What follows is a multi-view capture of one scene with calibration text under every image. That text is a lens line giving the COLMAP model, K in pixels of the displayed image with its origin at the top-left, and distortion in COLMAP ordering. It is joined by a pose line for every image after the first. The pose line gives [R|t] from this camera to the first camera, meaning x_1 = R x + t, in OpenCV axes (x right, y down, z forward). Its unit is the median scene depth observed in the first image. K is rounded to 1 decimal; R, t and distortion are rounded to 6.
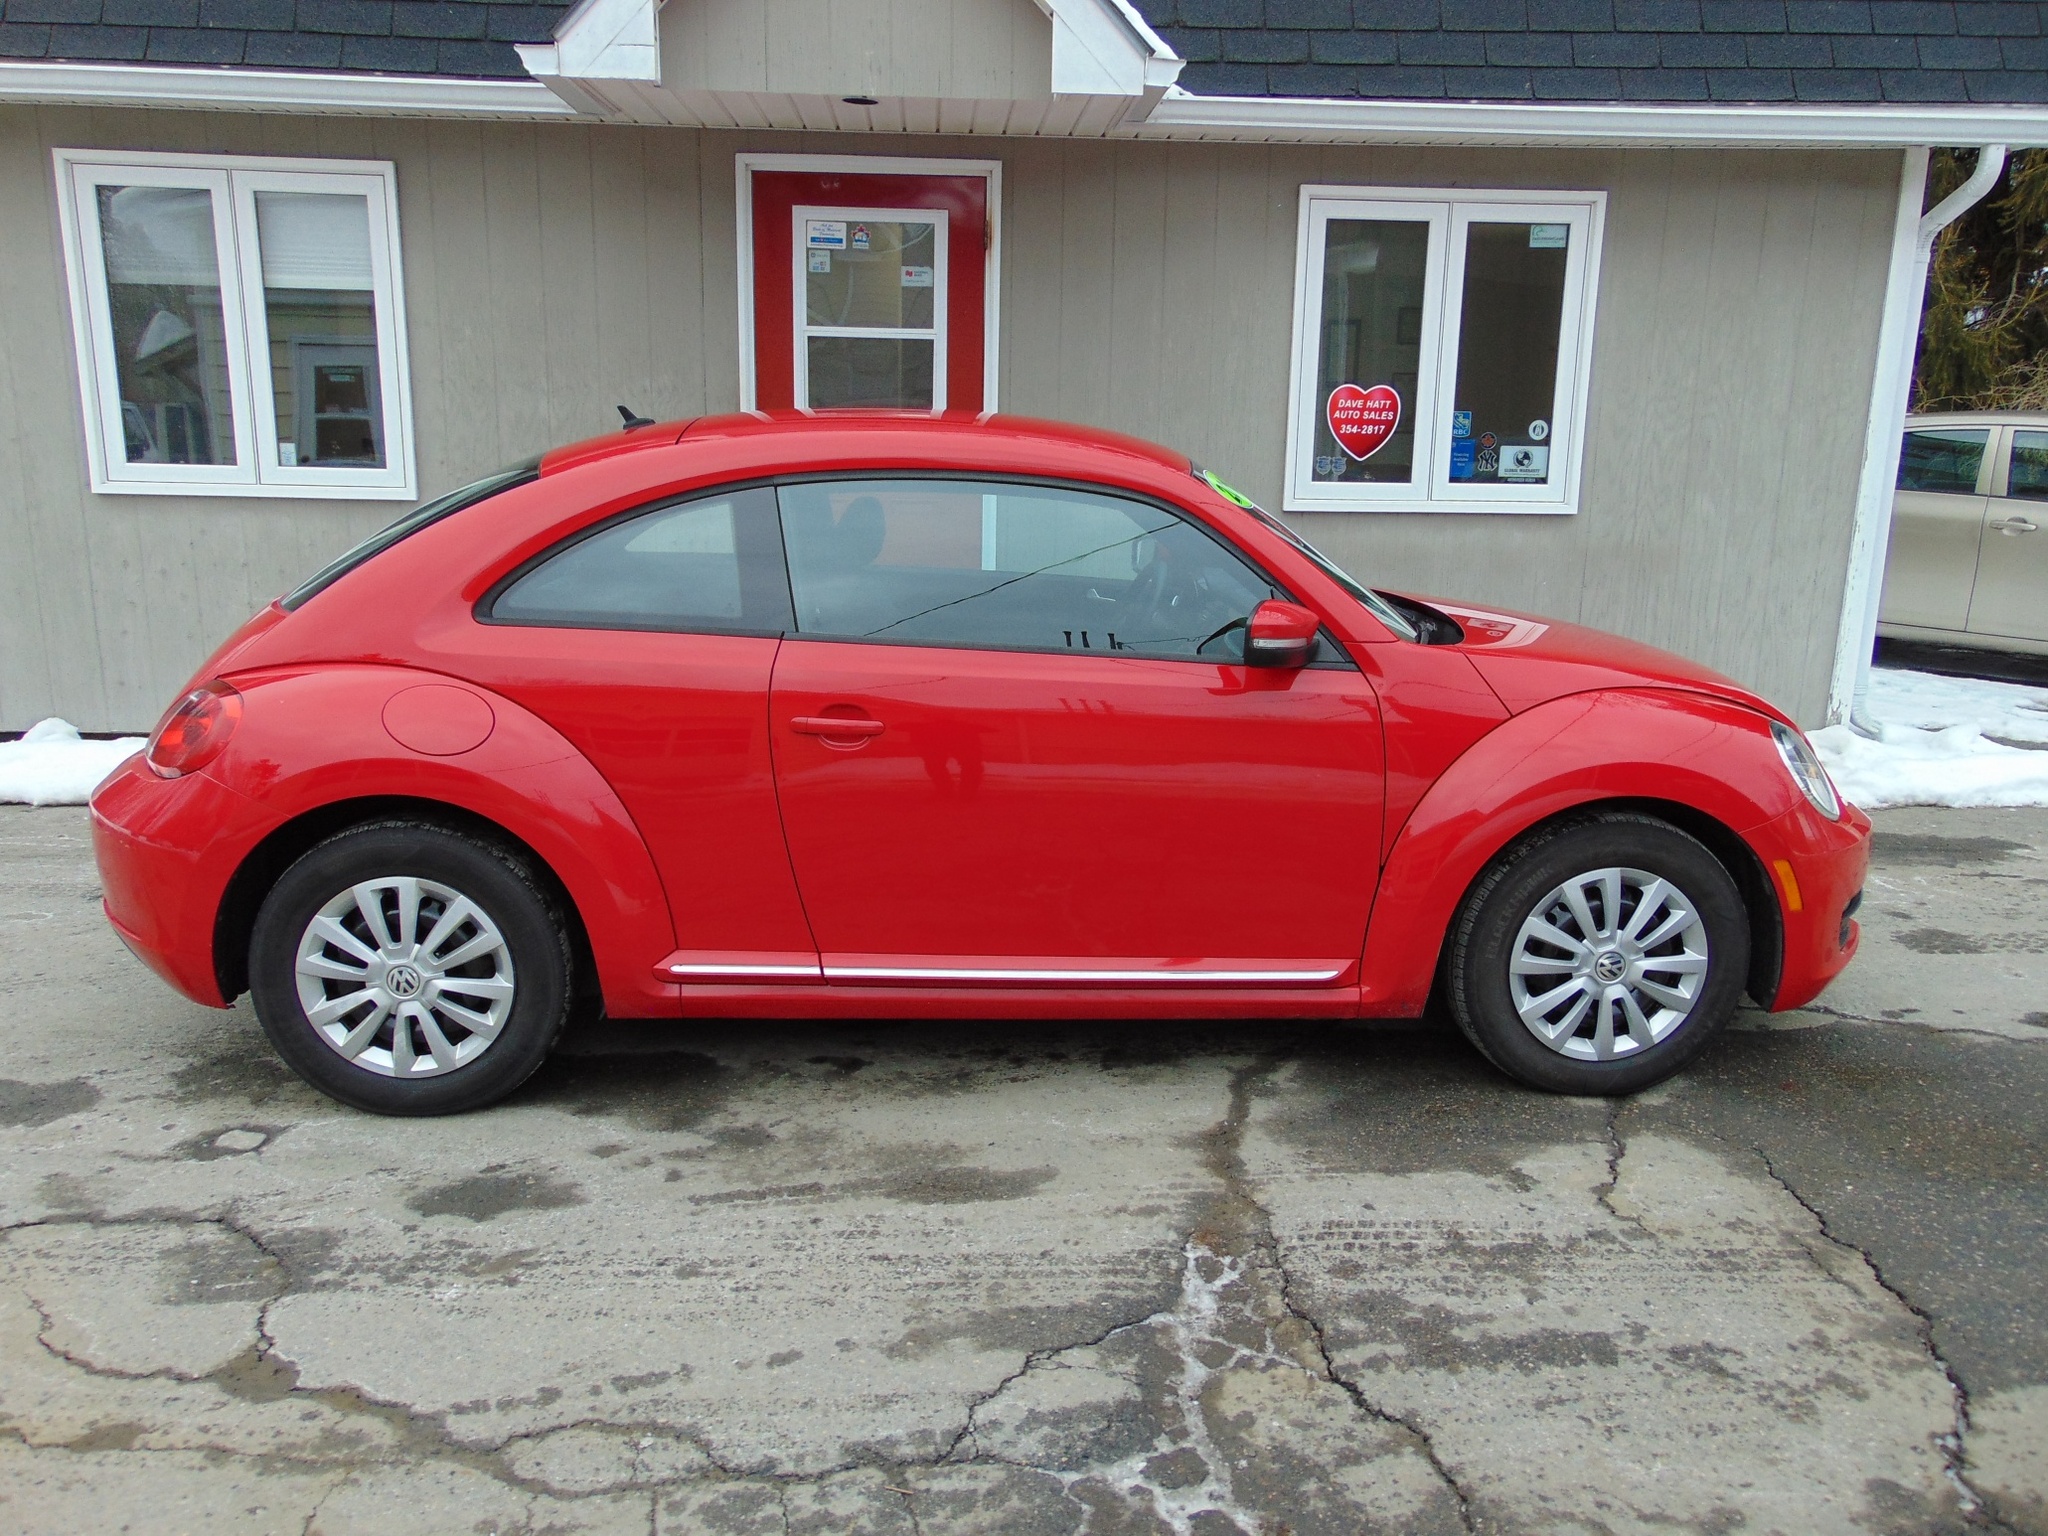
lens RADIAL K [[1521.2, 0, 1021.6], [0, 1521.2, 775.1], [0, 0, 1]] dist [-0.026949, 0.062855]
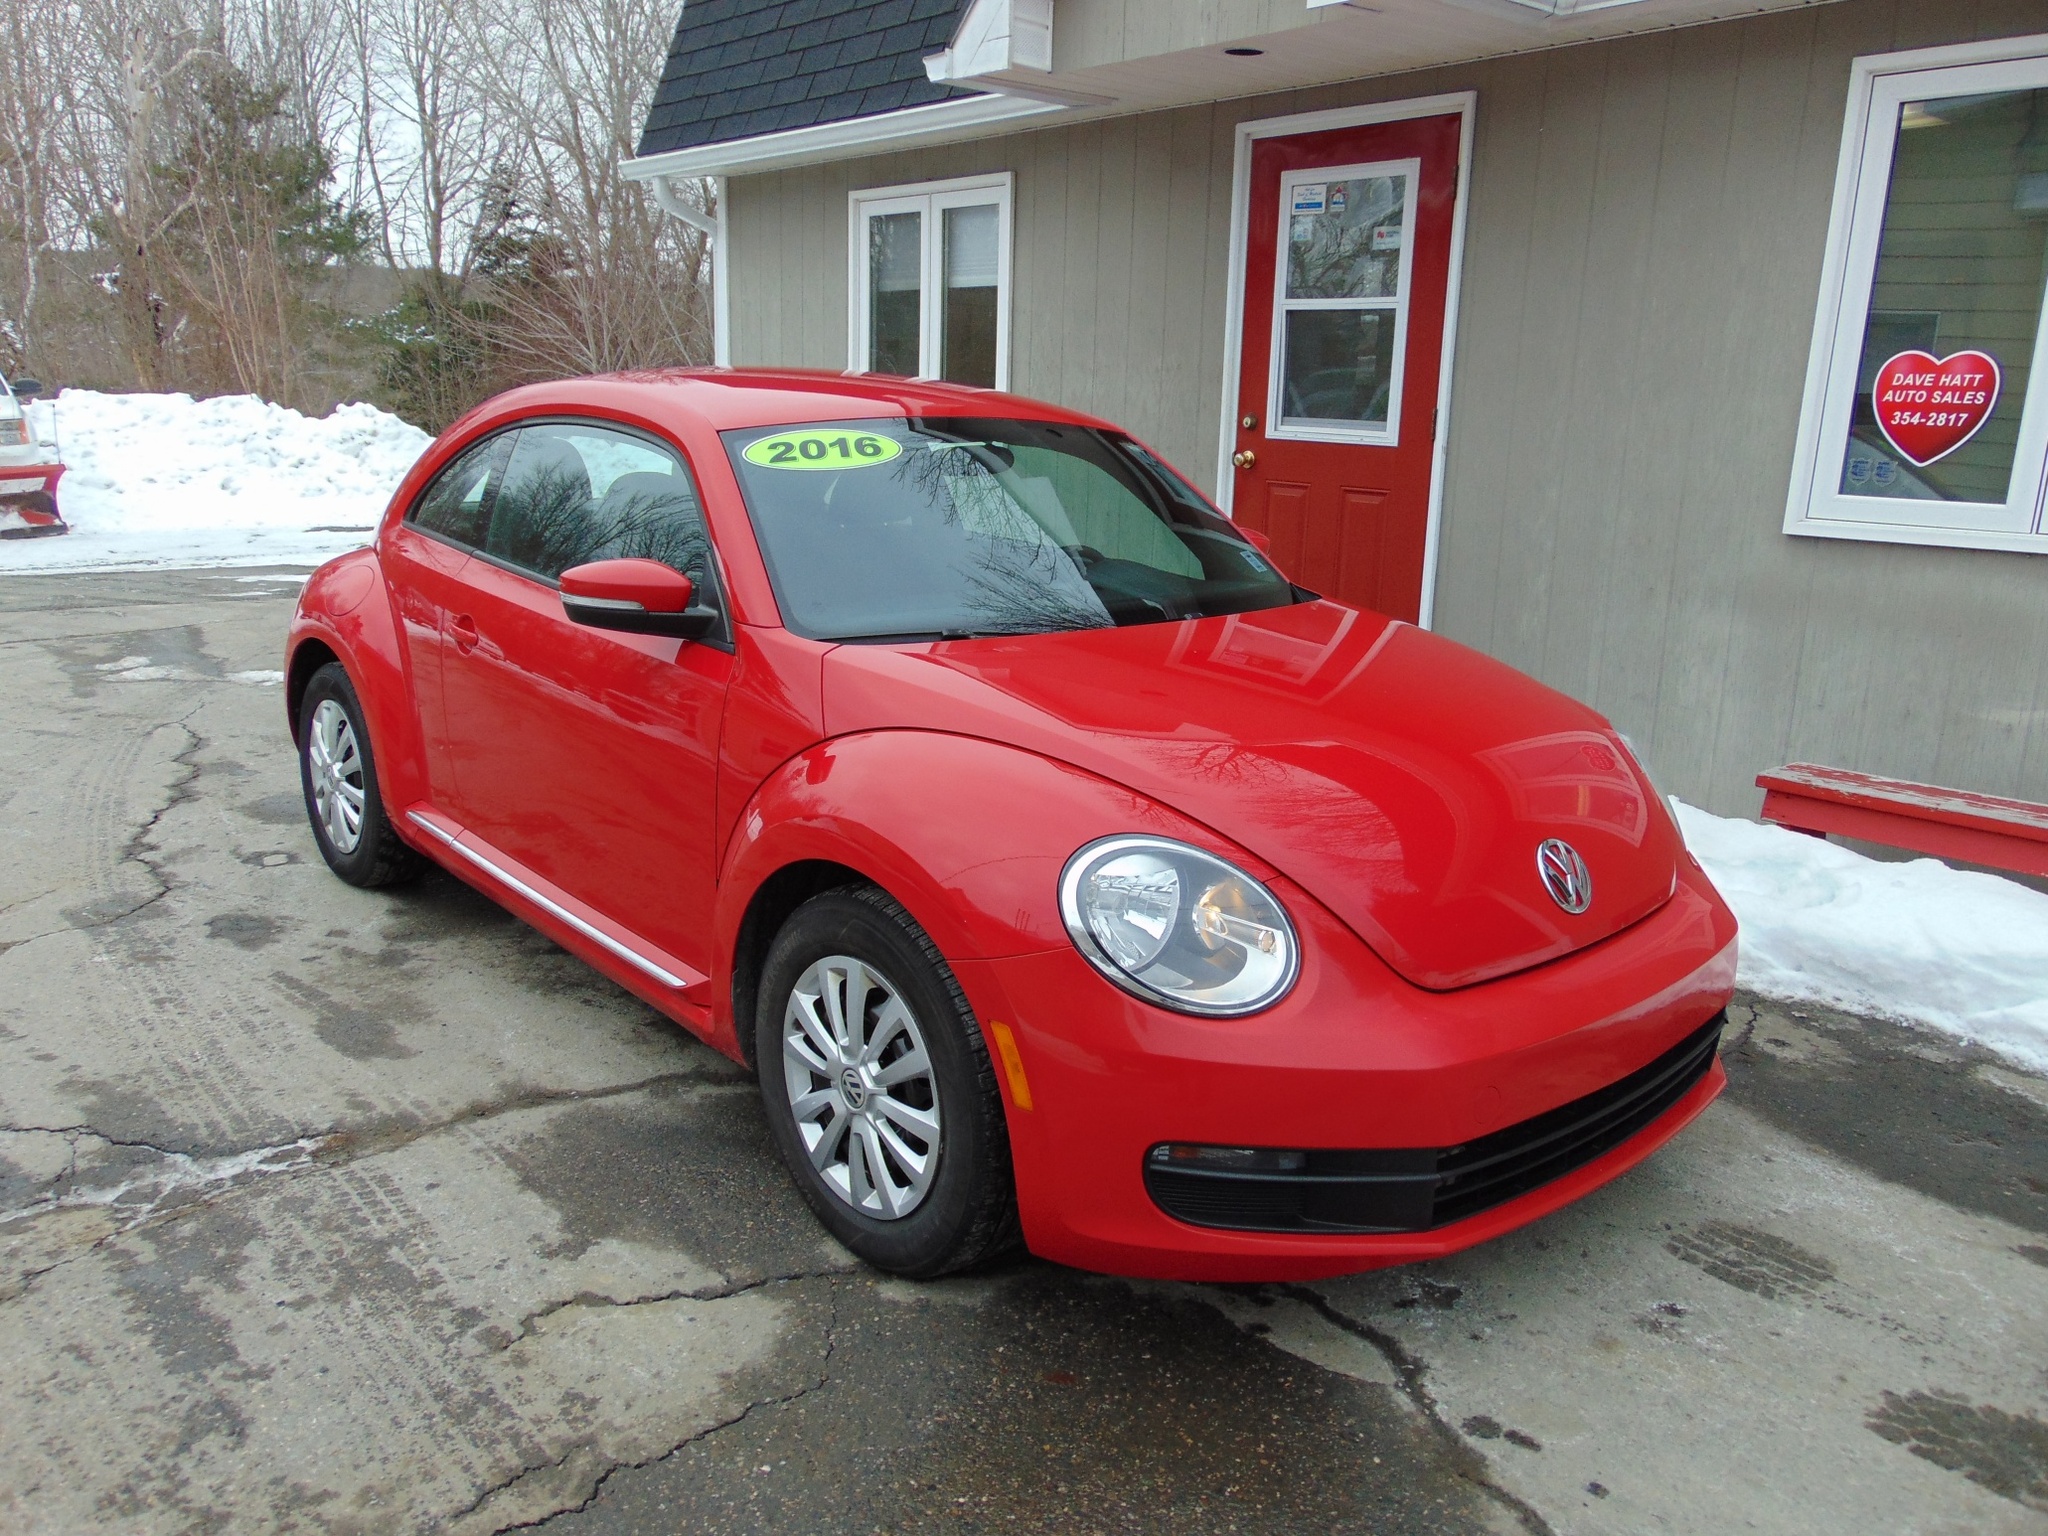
lens RADIAL K [[1521.2, 0, 1021.6], [0, 1521.2, 775.1], [0, 0, 1]] dist [-0.026949, 0.062855]
pose [[0.618262, 0.193867, -0.761687, 1.008551], [-0.200691, 0.975917, 0.085493, -0.107741], [0.759918, 0.100006, 0.642280, 0.578161]]
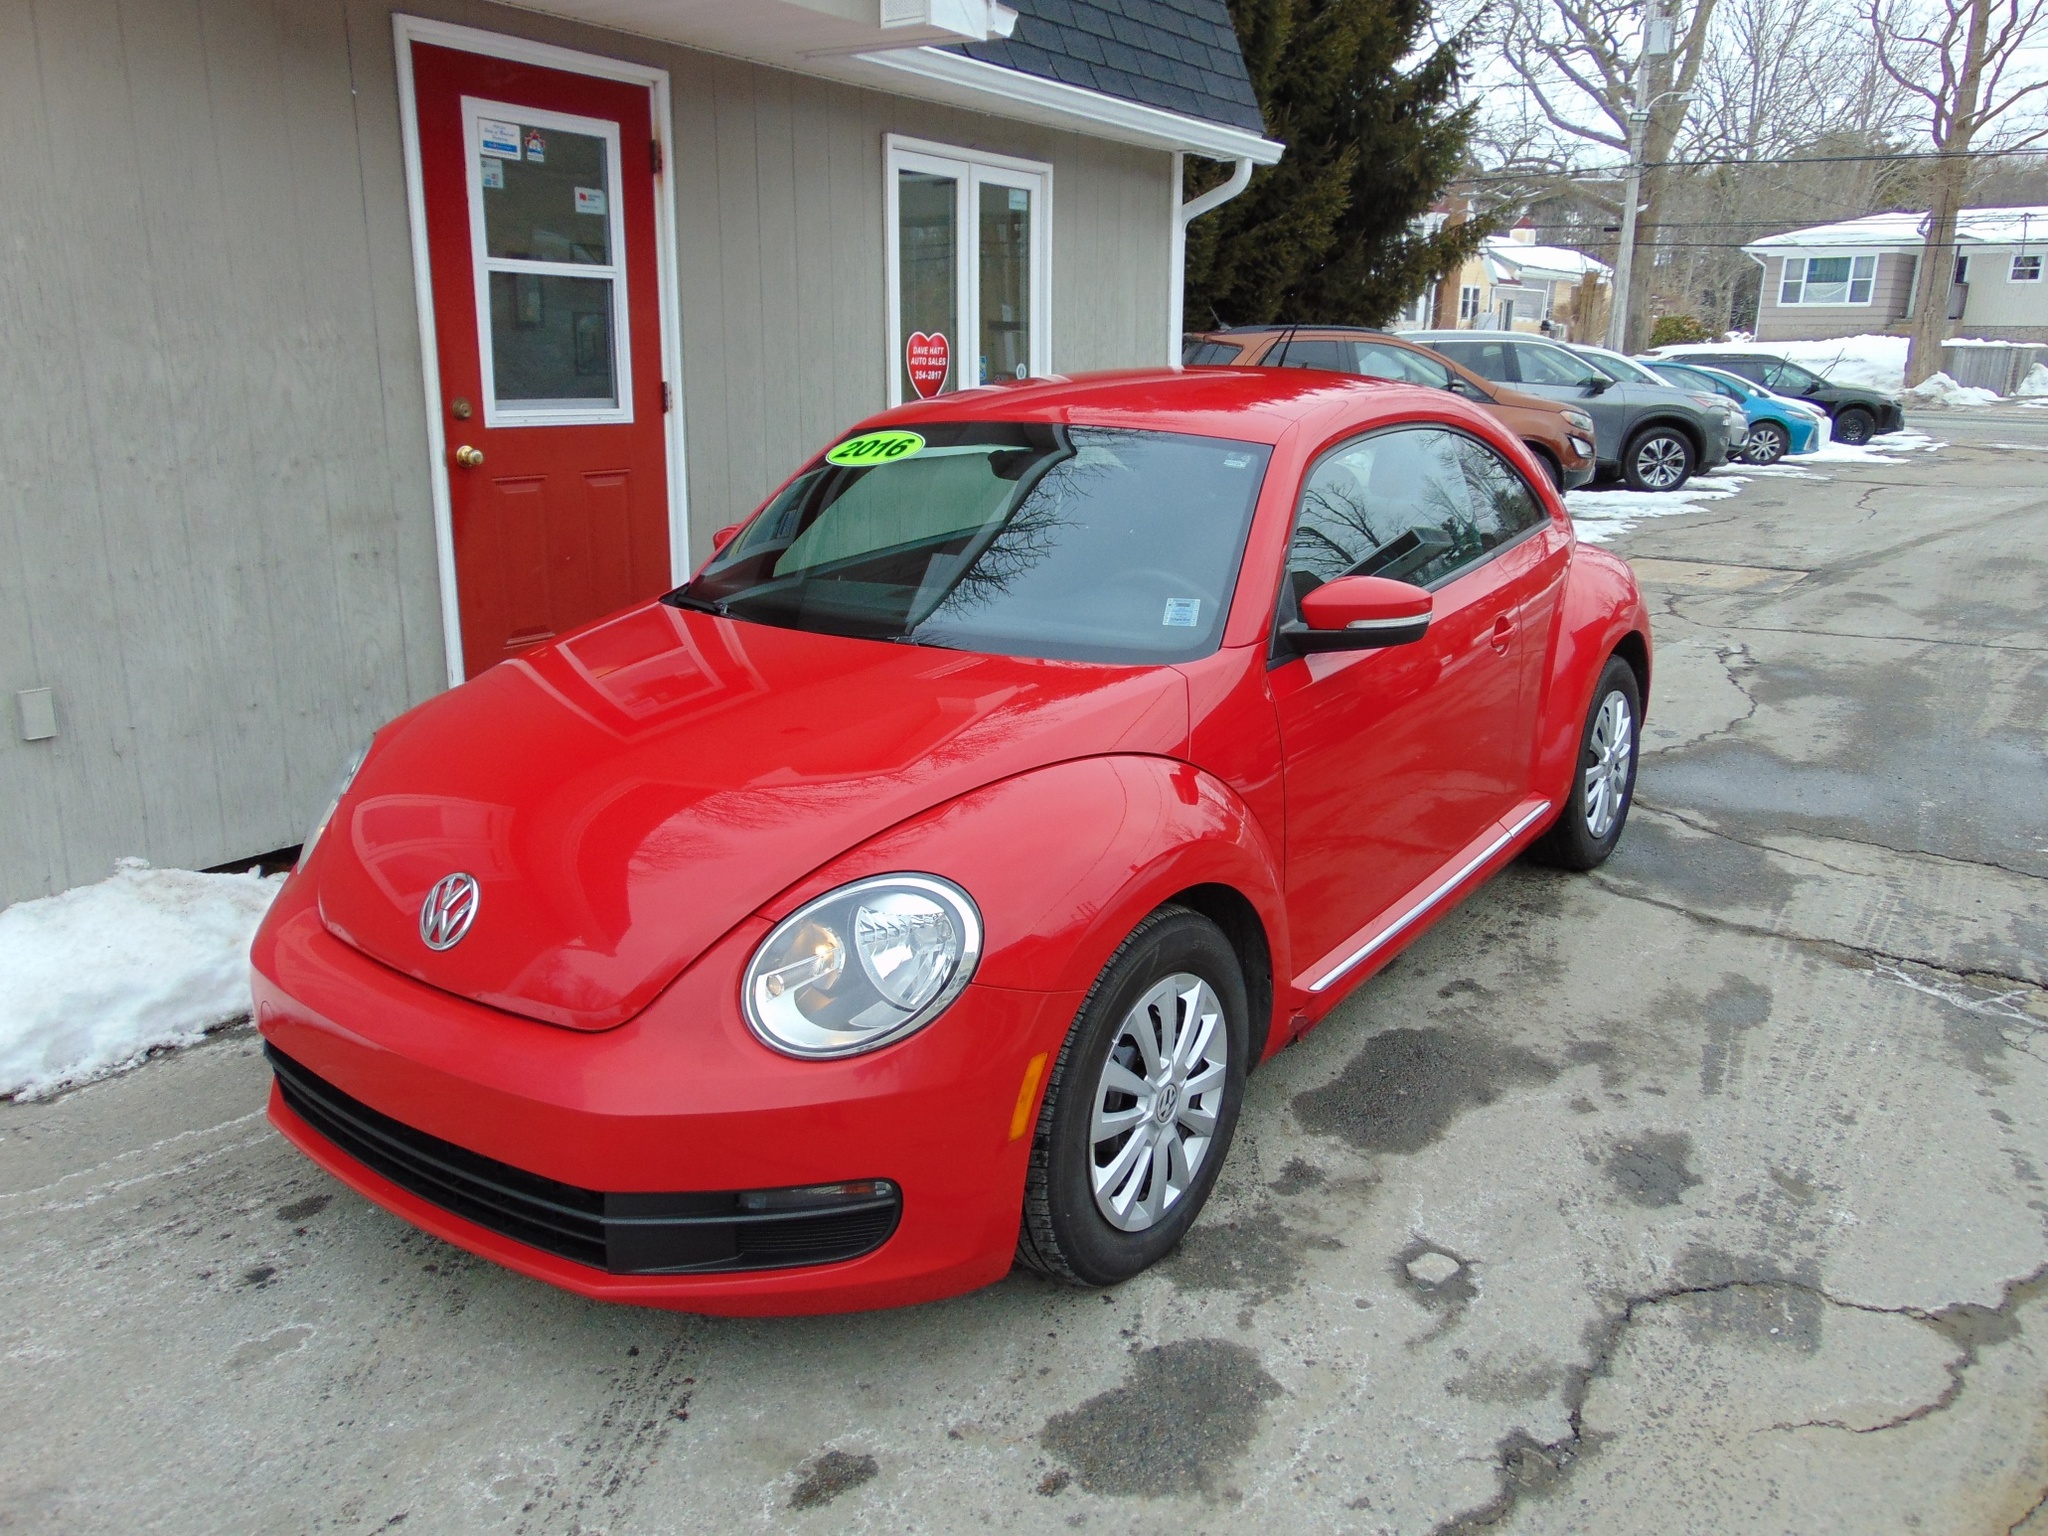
lens RADIAL K [[1521.2, 0, 1021.6], [0, 1521.2, 775.1], [0, 0, 1]] dist [-0.026949, 0.062855]
pose [[0.600579, -0.225055, 0.767239, -1.197394], [0.190786, 0.972189, 0.135829, -0.176702], [-0.776470, 0.064802, 0.626814, 0.613416]]
